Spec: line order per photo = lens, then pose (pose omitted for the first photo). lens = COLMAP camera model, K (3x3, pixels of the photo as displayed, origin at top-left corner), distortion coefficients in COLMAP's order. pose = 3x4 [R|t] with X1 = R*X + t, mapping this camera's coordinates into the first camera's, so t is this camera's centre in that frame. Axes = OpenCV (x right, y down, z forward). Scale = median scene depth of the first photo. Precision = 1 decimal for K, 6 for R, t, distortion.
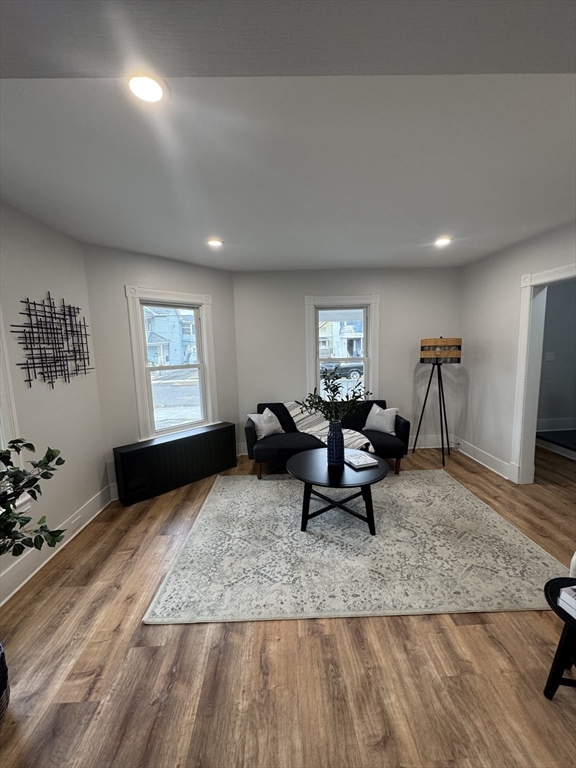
lens RADIAL K [[307.7, 0, 284.2], [0, 307.7, 380.9], [0, 0, 1]] dist [-0.003764, 0.000173]
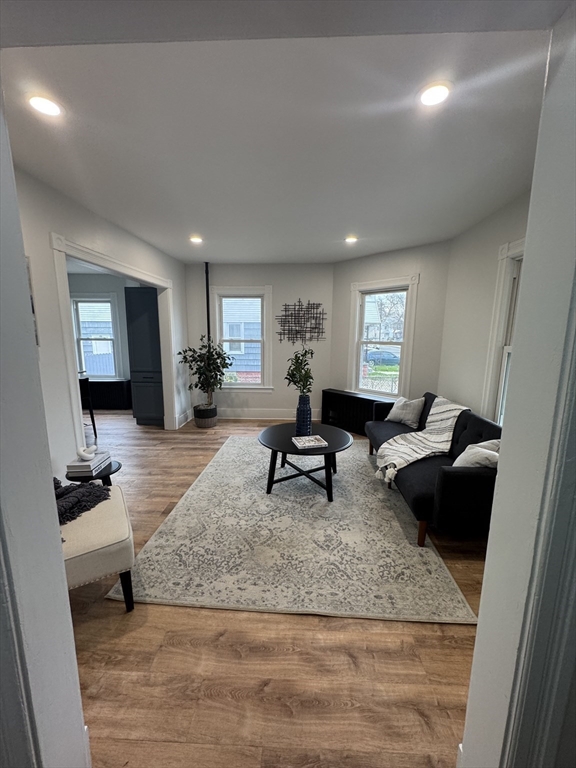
lens RADIAL K [[307.7, 0, 286.5], [0, 307.7, 379.9], [0, 0, 1]] dist [-0.003764, 0.000173]
pose [[-0.076563, 0.172807, -0.981975, 1.137703], [-0.116519, 0.976567, 0.180941, -0.100822], [0.990233, 0.128272, -0.054634, 0.927704]]
